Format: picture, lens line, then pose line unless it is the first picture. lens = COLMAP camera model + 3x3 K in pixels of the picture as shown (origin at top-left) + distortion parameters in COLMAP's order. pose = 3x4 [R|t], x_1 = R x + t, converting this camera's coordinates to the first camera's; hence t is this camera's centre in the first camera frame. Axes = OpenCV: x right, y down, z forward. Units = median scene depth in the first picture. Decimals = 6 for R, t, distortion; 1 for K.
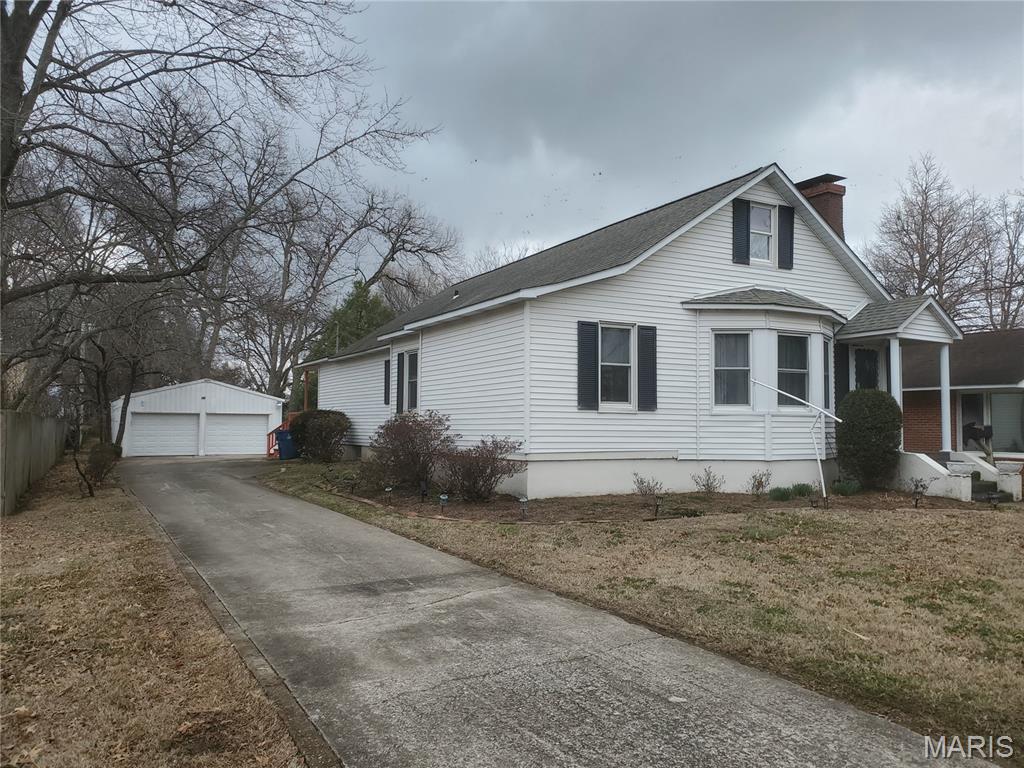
lens RADIAL K [[791.5, 0, 512.7], [0, 791.5, 381.5], [0, 0, 1]] dist [0.049834, -0.020243]
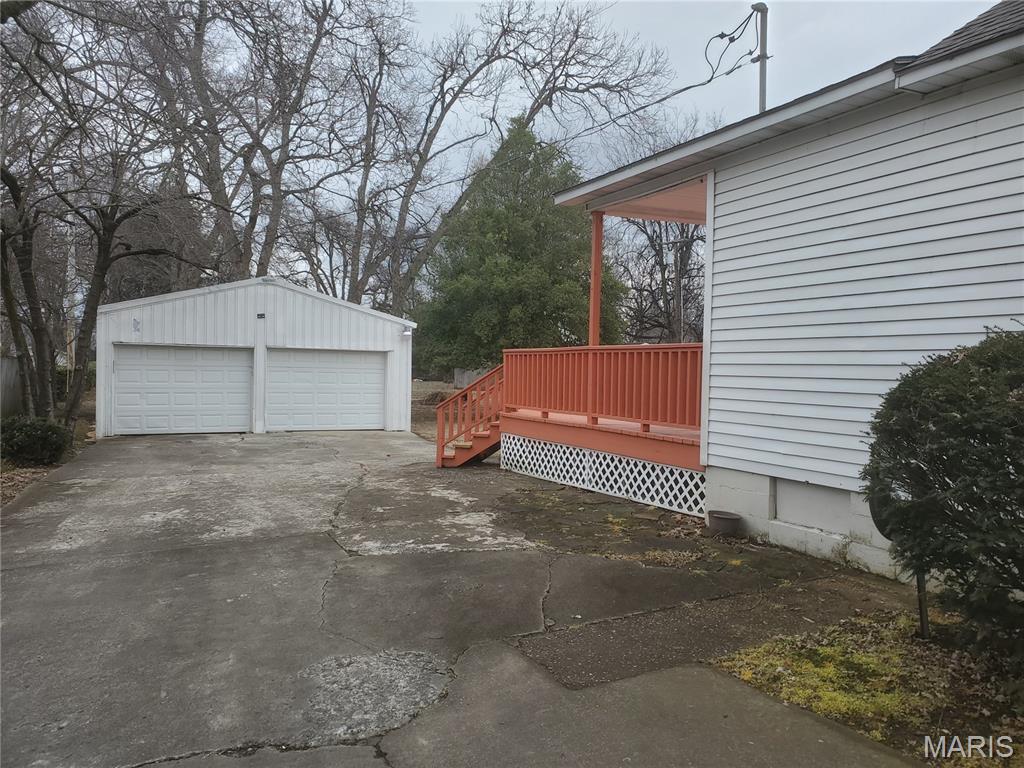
lens RADIAL K [[791.5, 0, 508.6], [0, 791.5, 384.4], [0, 0, 1]] dist [0.049834, -0.020243]
pose [[0.998178, 0.015144, -0.058415, -0.596258], [-0.010388, 0.996671, 0.080869, 0.061803], [0.059445, -0.080115, 0.995012, 1.498667]]
